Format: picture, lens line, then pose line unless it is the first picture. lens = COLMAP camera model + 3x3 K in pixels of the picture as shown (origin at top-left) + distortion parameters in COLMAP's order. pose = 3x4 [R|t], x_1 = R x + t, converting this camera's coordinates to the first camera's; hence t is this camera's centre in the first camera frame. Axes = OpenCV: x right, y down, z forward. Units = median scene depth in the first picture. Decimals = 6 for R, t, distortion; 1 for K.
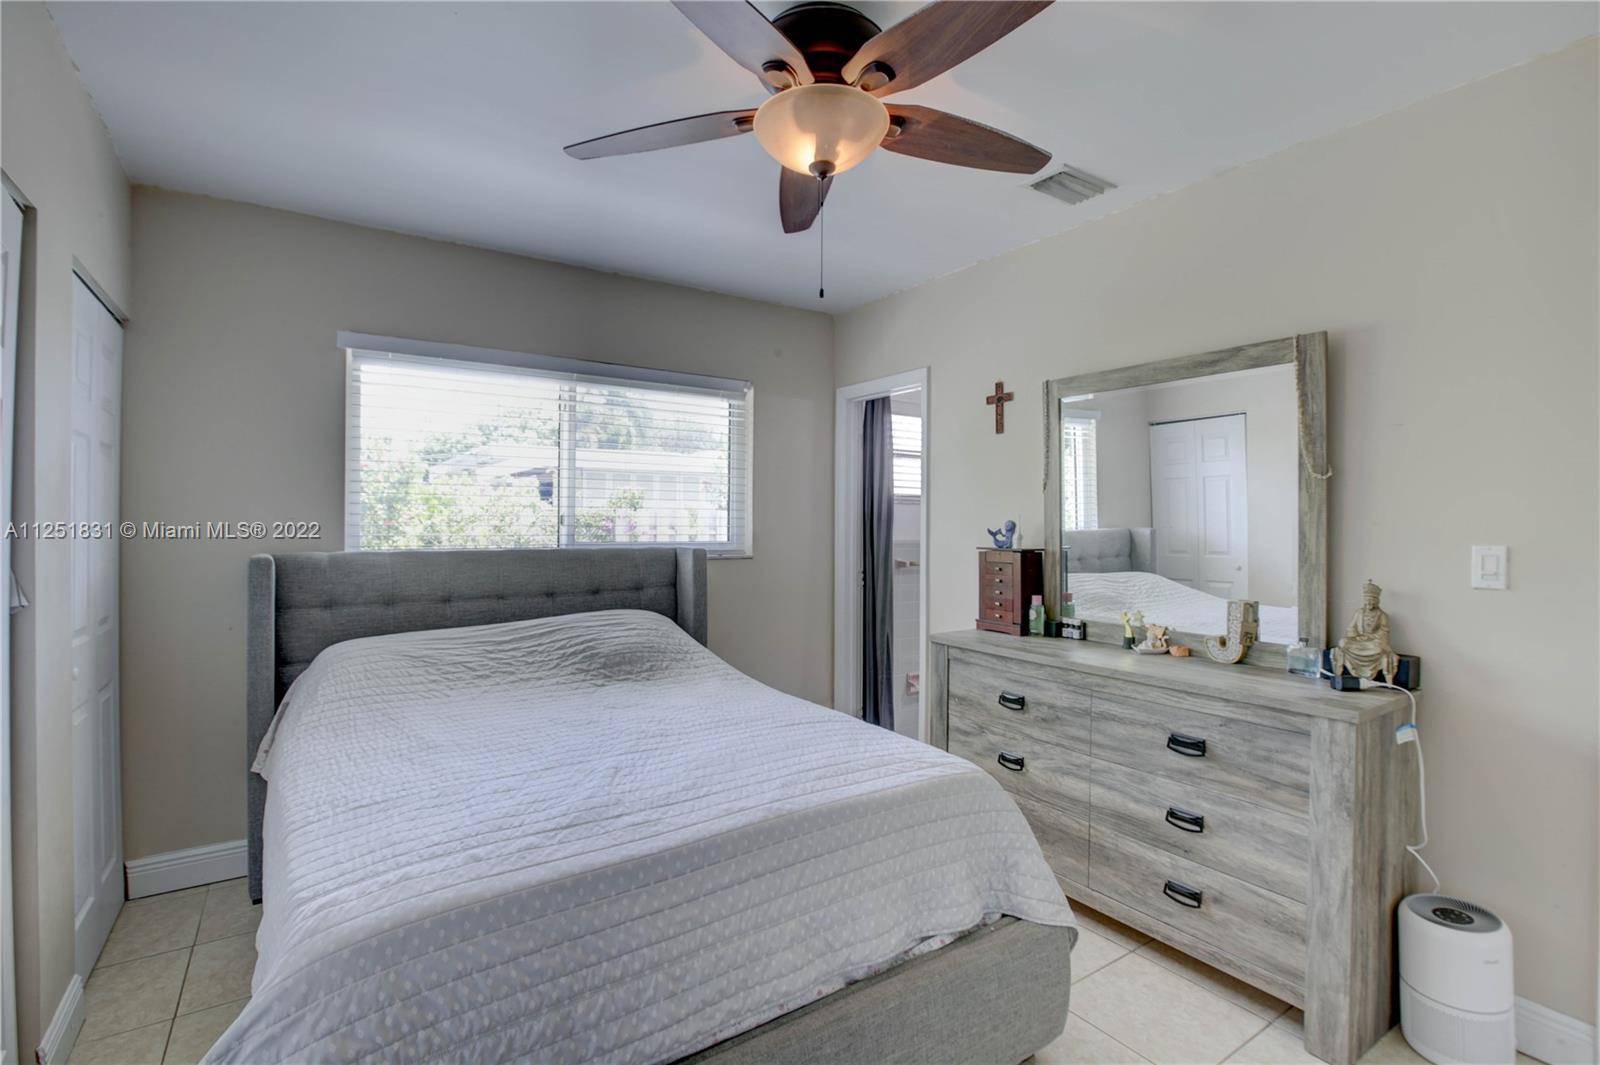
lens RADIAL K [[752.8, 0, 800.0], [0, 752.8, 532.5], [0, 0, 1]] dist [-0.025579, 0.000178]
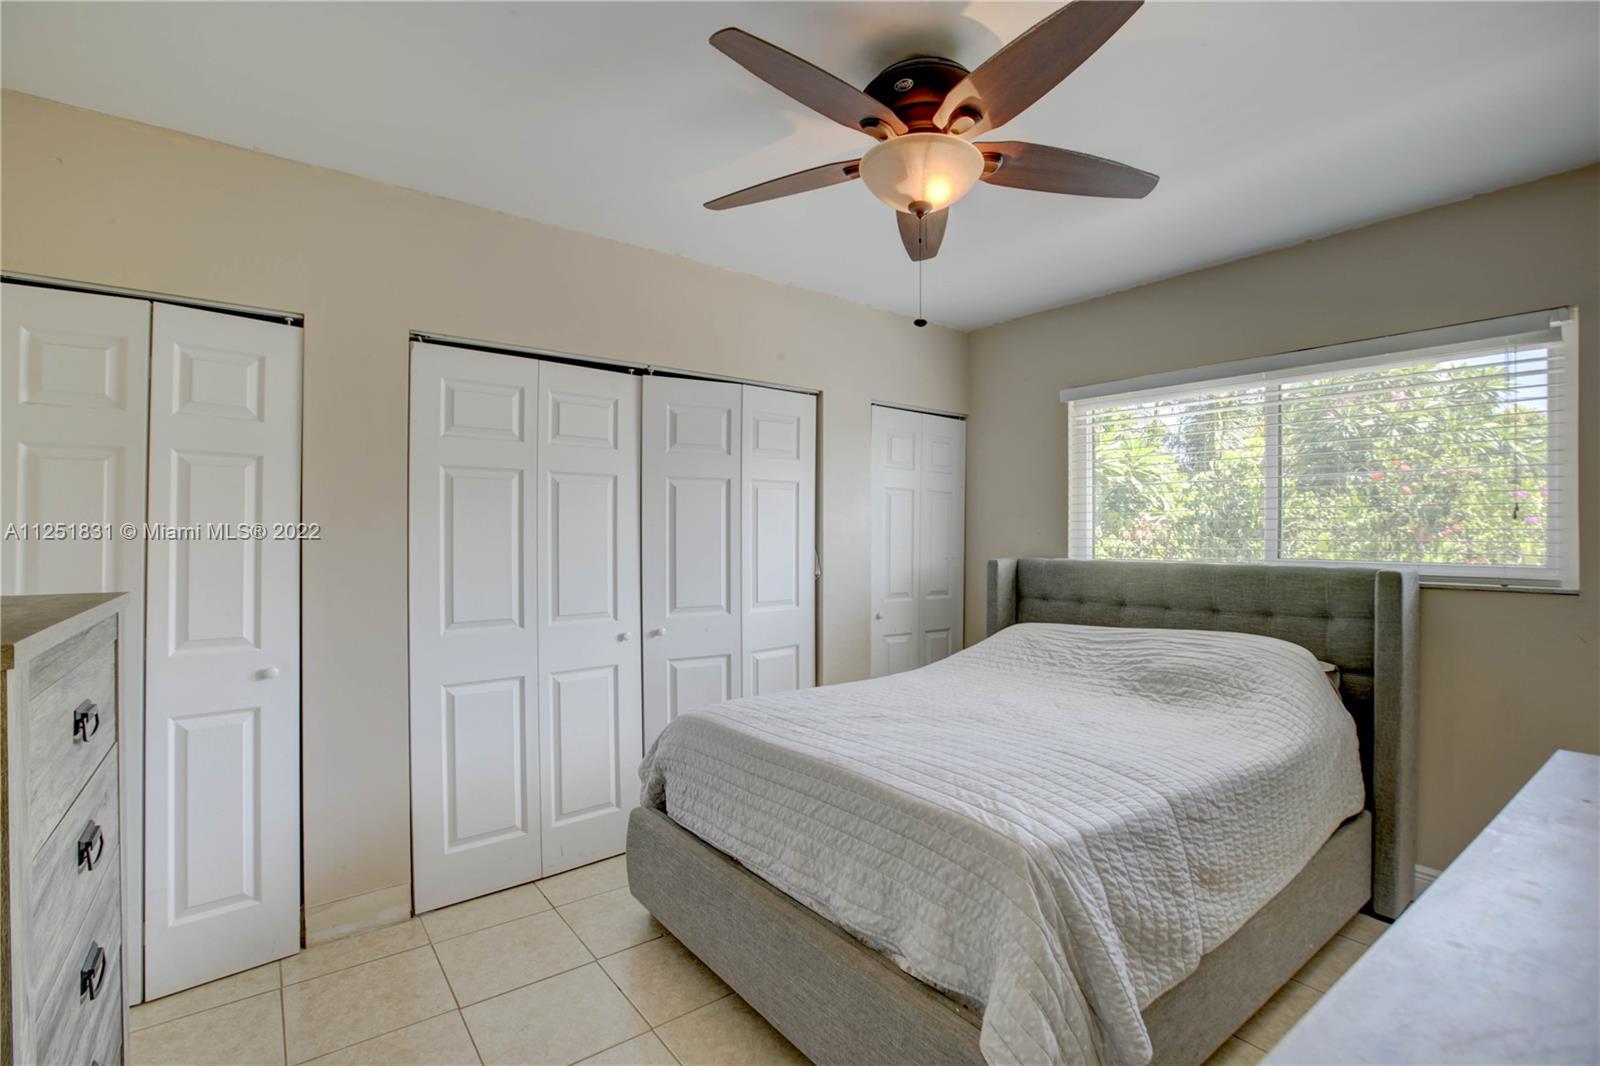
lens RADIAL K [[746.7, 0, 802.8], [0, 746.7, 555.0], [0, 0, 1]] dist [-0.043073, 0.000596]
pose [[0.058049, 0.020286, -0.998108, 0.961848], [-0.016528, 0.999676, 0.019356, 0.001896], [0.998177, 0.015373, 0.058365, 0.690413]]
